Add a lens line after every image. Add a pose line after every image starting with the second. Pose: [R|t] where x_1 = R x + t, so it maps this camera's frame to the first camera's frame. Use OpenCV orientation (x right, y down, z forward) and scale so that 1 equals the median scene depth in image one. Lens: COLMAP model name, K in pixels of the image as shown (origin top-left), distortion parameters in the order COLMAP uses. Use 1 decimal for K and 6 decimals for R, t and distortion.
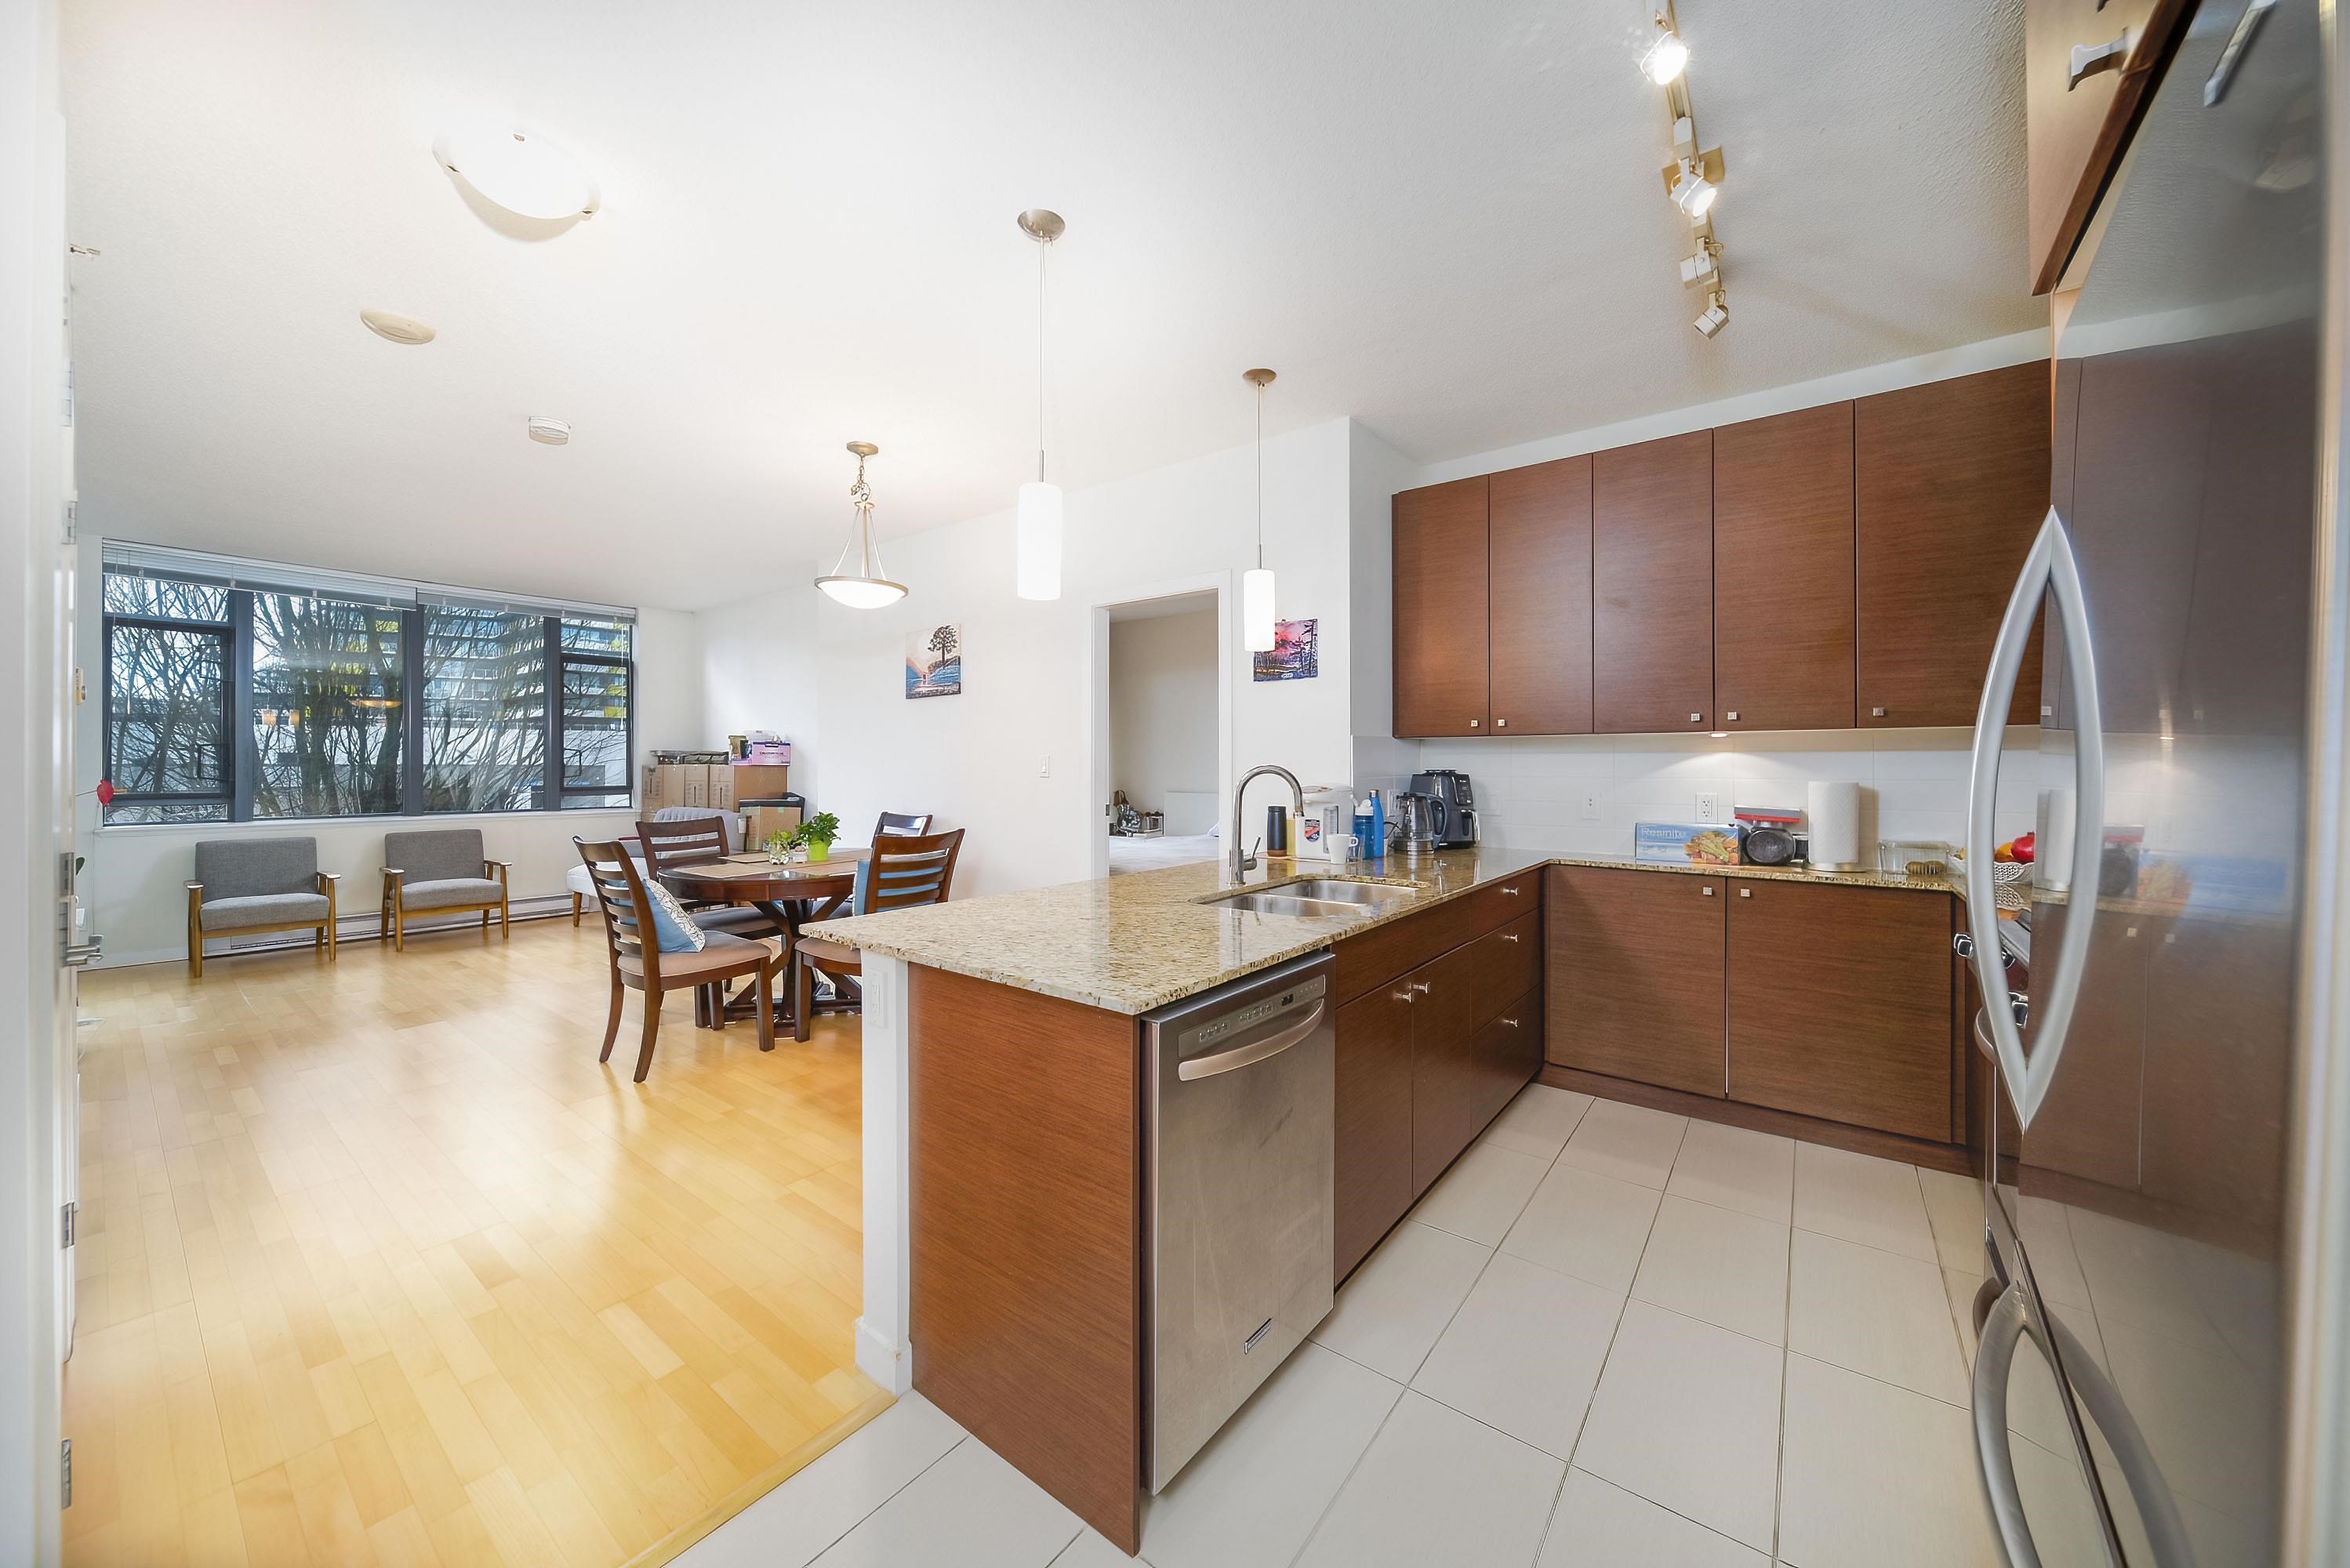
lens RADIAL K [[824.6, 0, 1179.1], [0, 824.6, 763.4], [0, 0, 1]] dist [-0.001862, -0.001693]
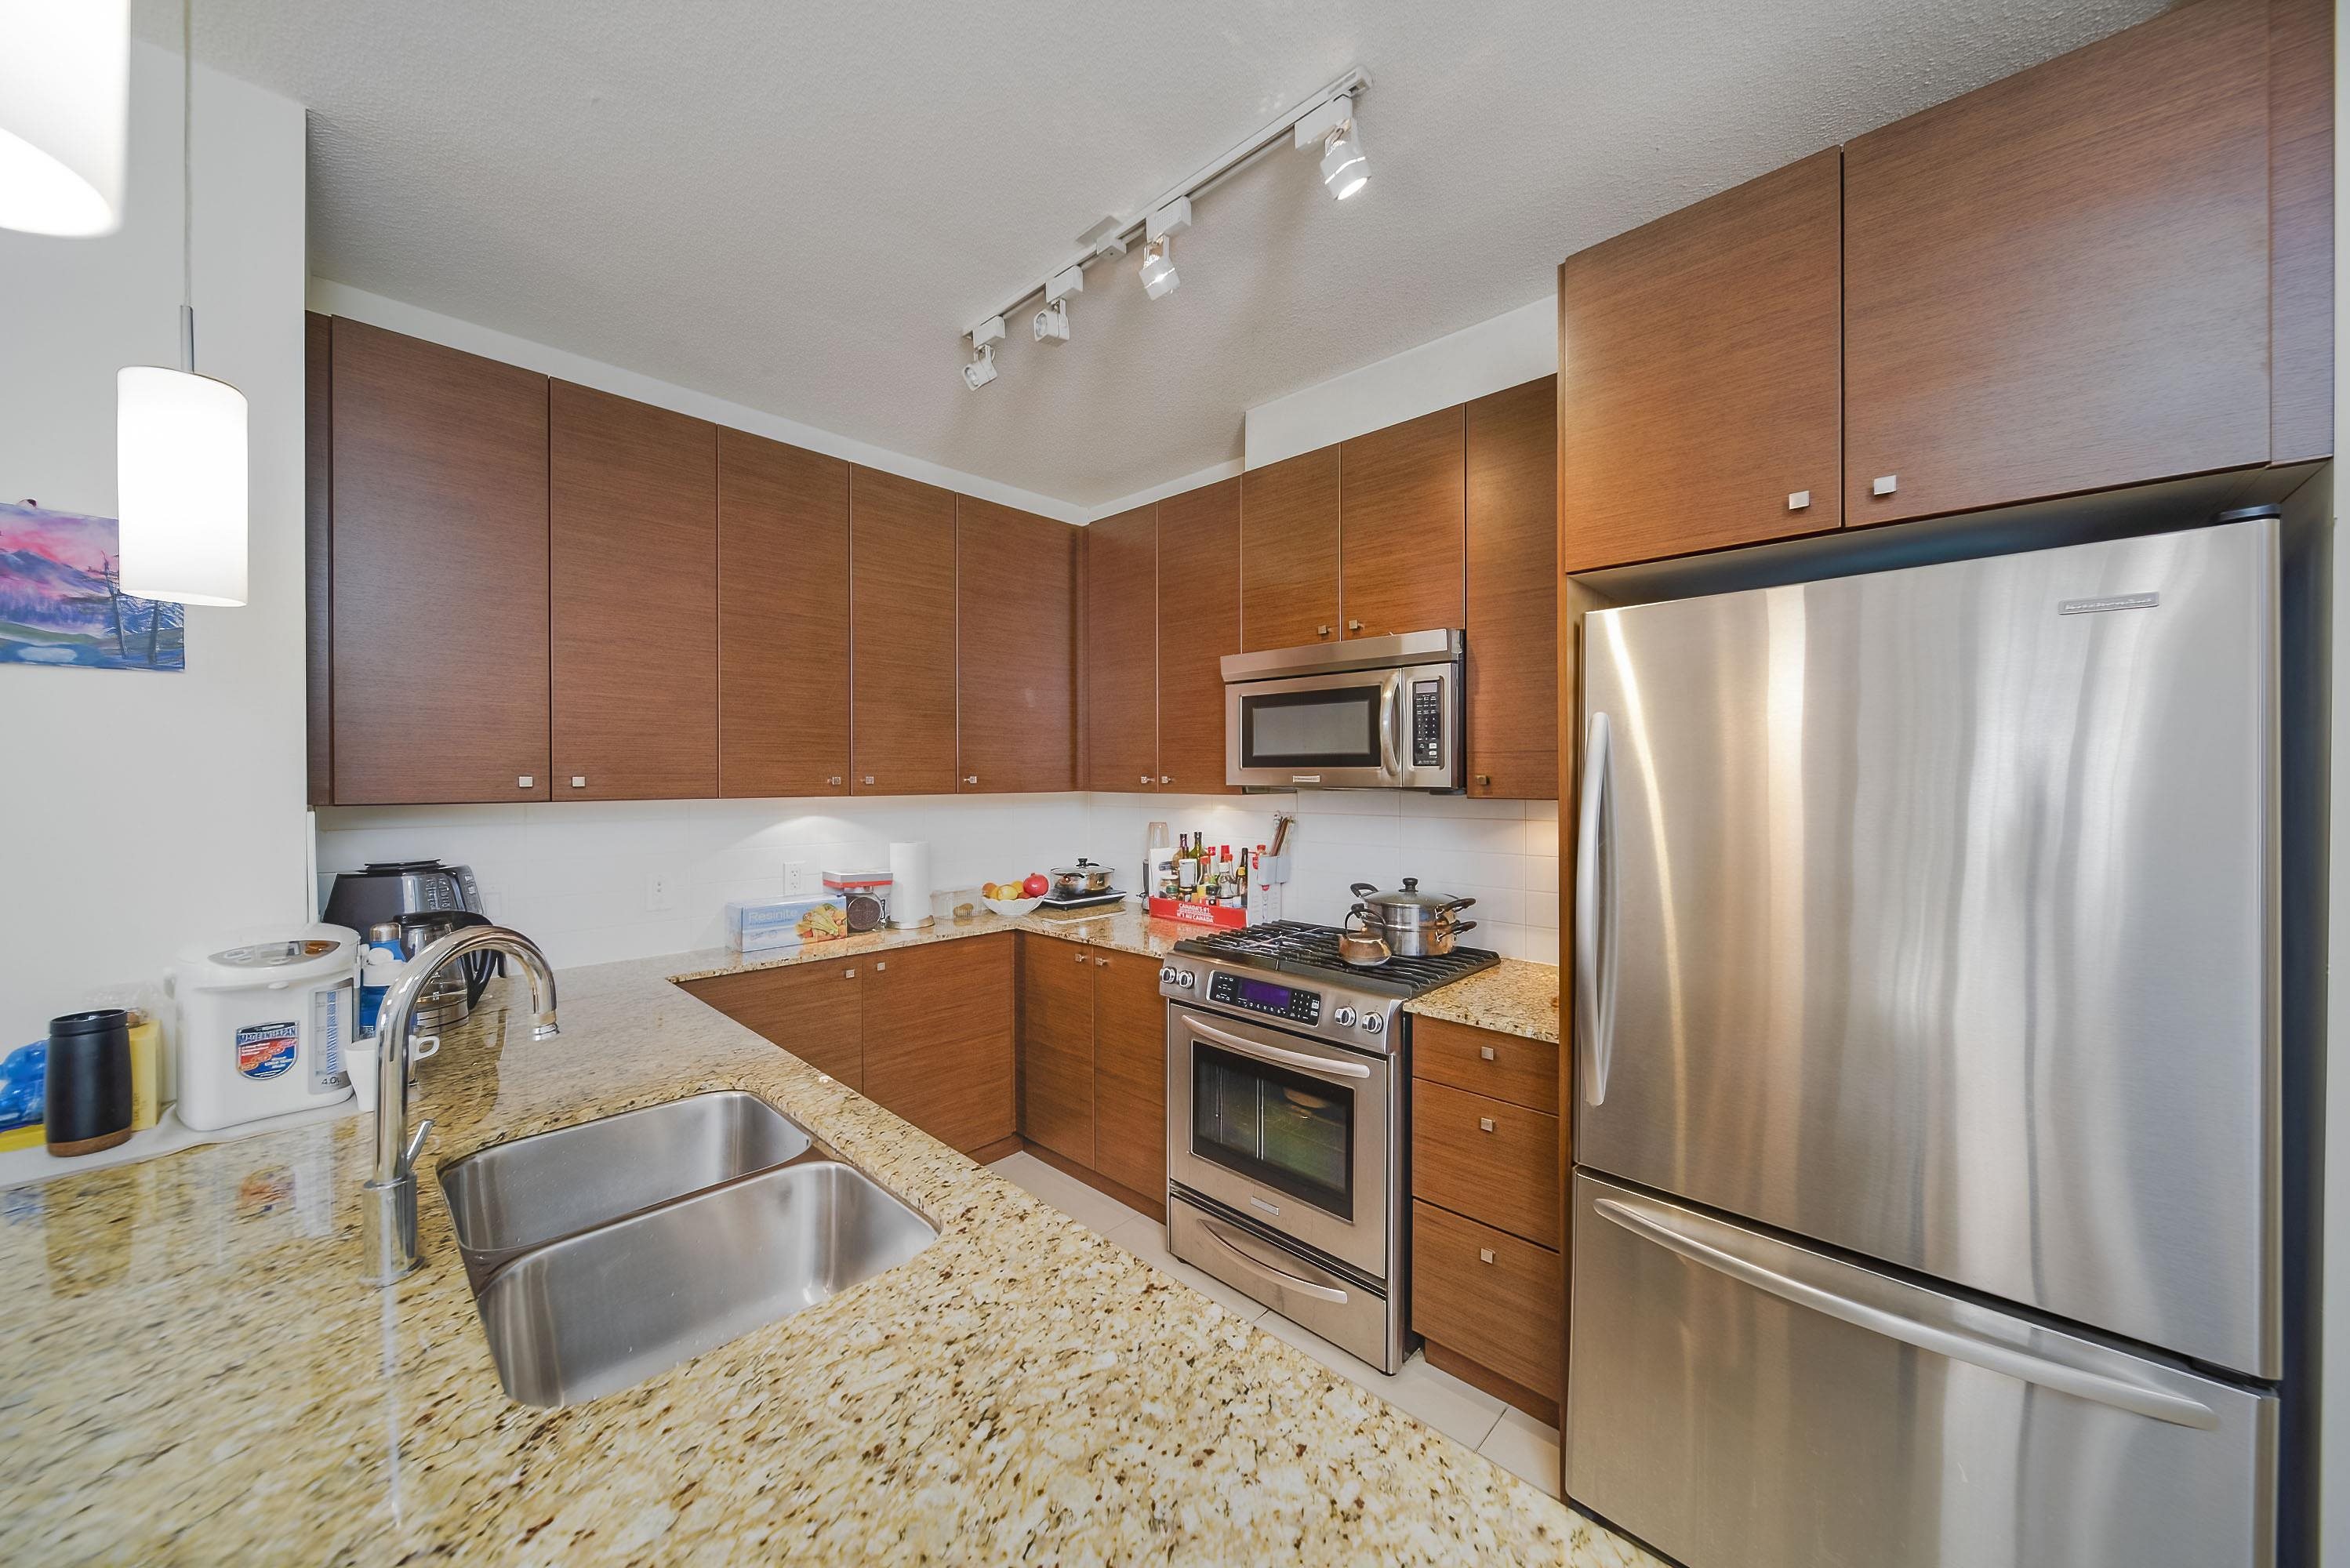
lens RADIAL K [[824.6, 0, 1174.1], [0, 824.6, 778.4], [0, 0, 1]] dist [-0.001862, -0.001693]
pose [[0.108487, -0.003696, 0.994091, -0.143283], [-0.001756, 0.999991, 0.003910, -0.042322], [-0.994096, -0.002170, 0.108480, 0.363755]]
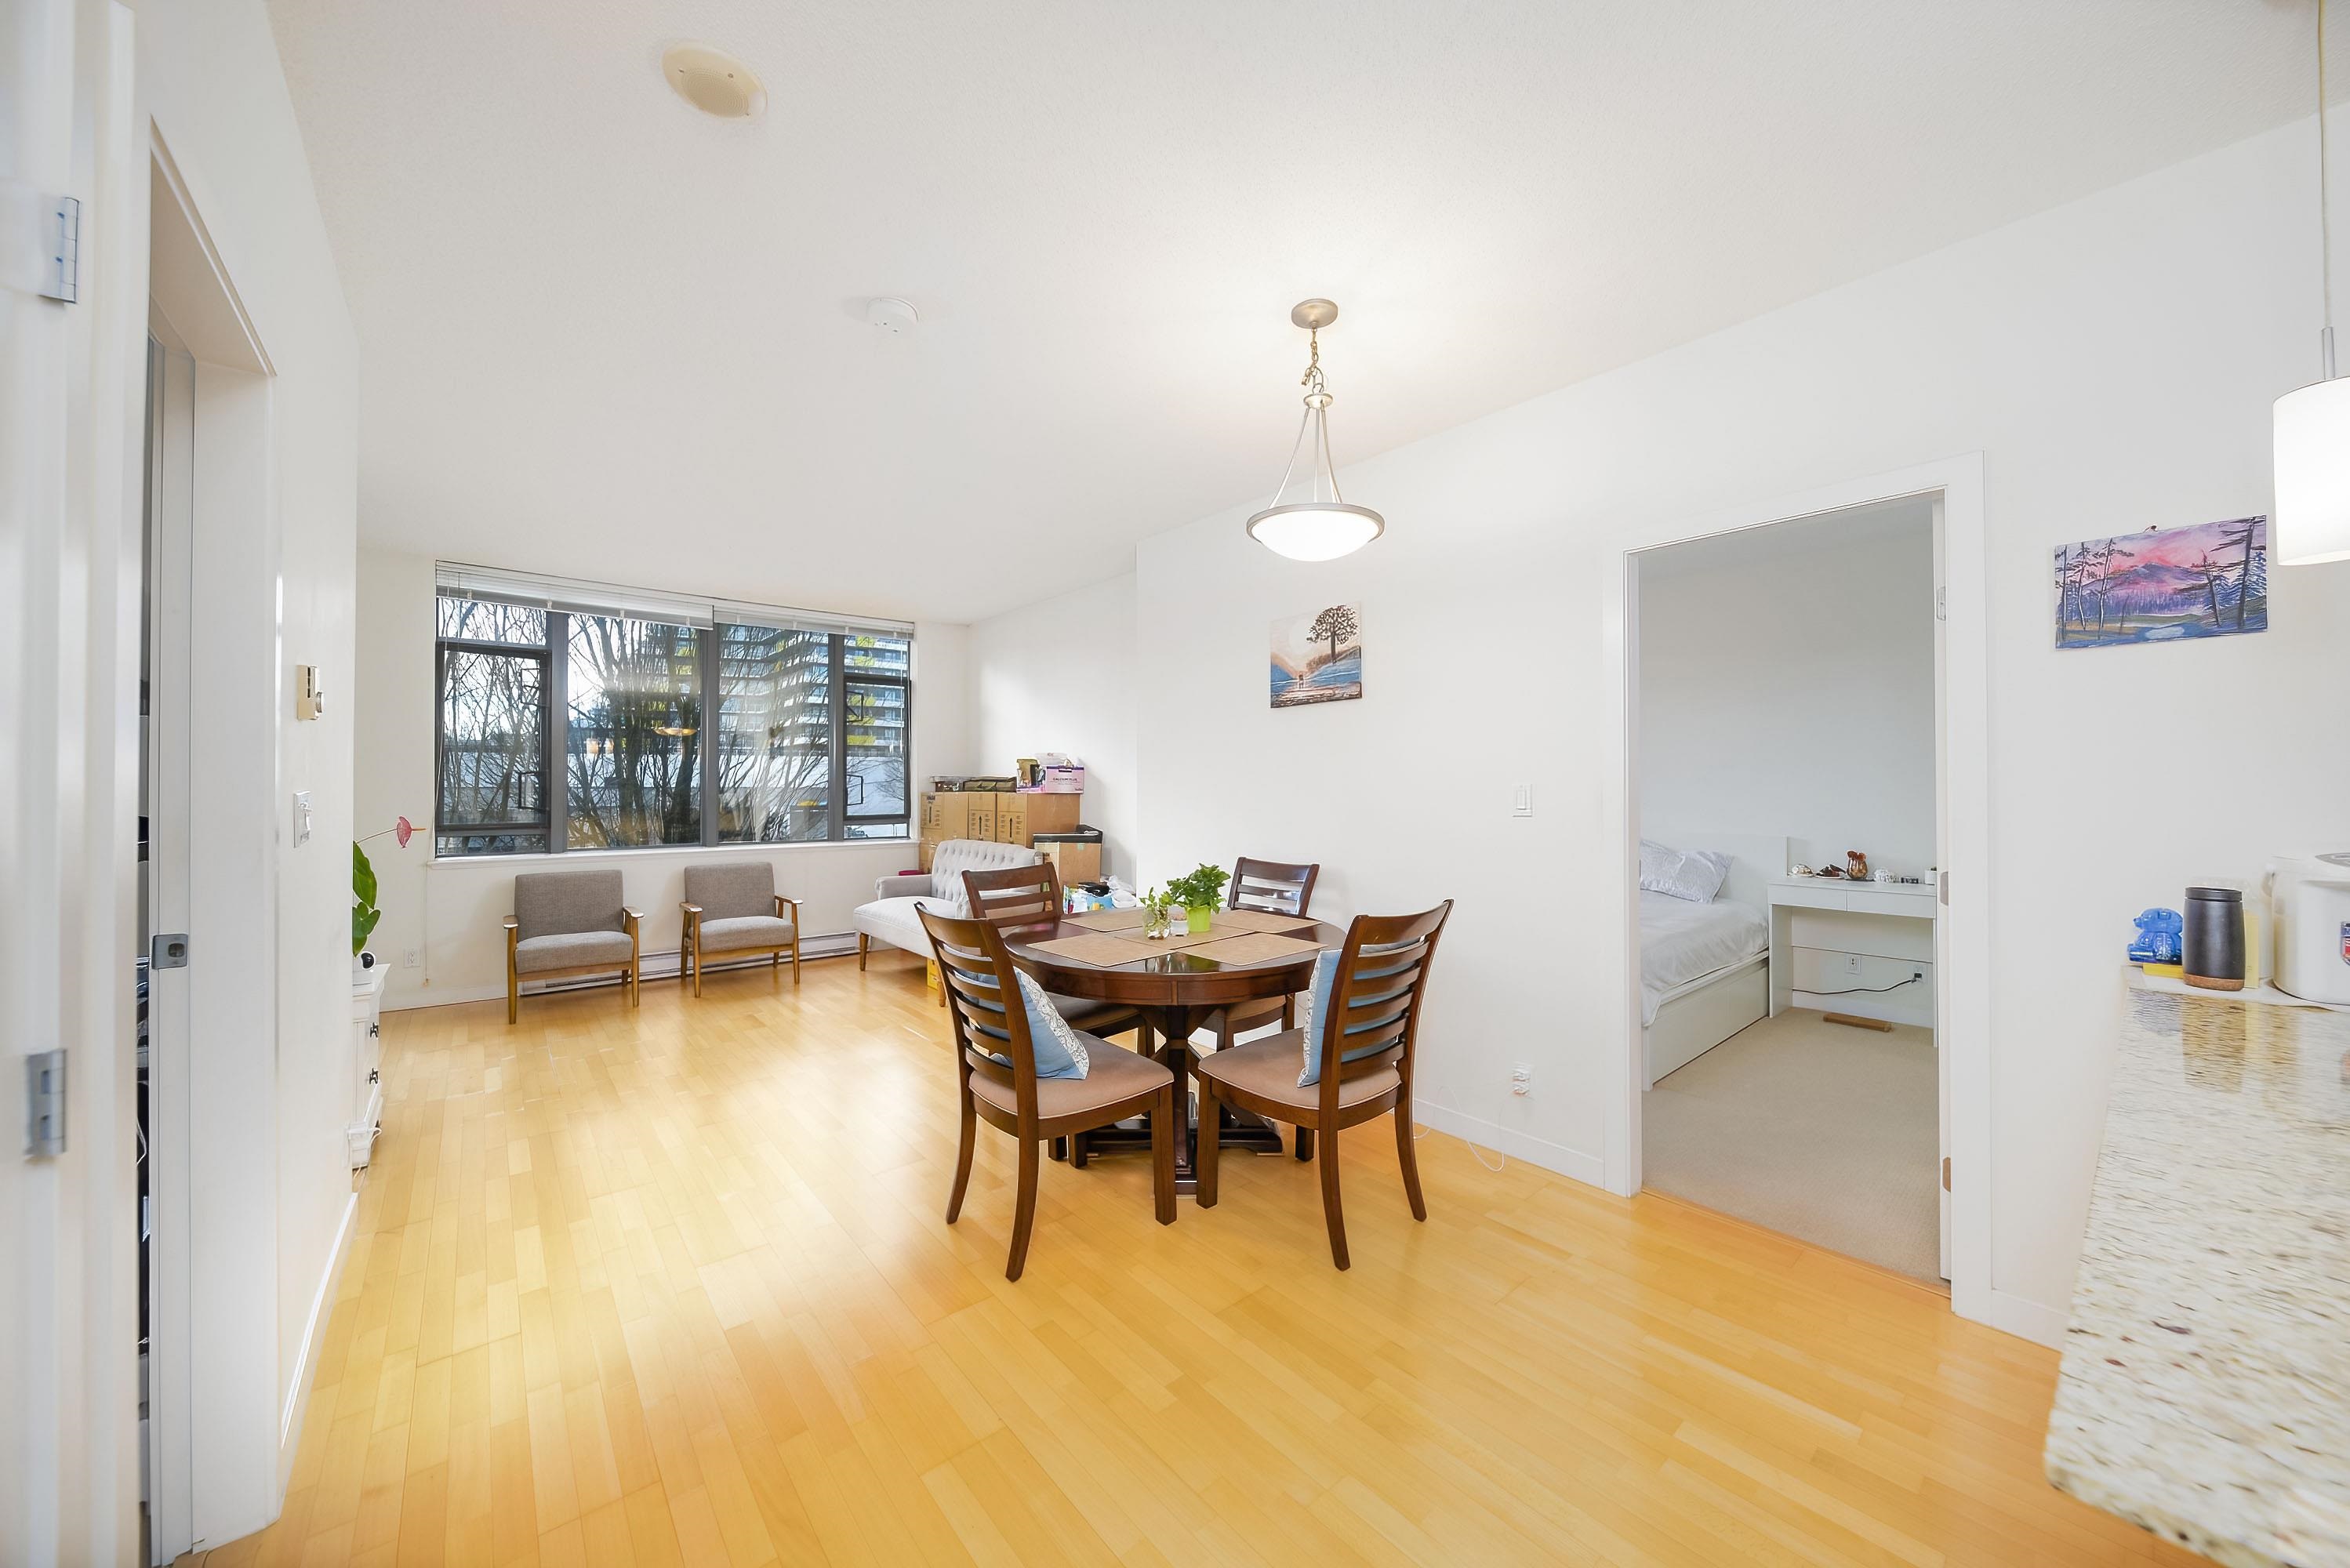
lens RADIAL K [[824.6, 0, 1182.2], [0, 824.6, 779.6], [0, 0, 1]] dist [-0.001862, -0.001693]
pose [[0.975692, -0.002761, -0.219131, -0.286970], [0.001286, 0.999976, -0.006874, -0.009179], [0.219145, 0.006426, 0.975671, 0.288683]]
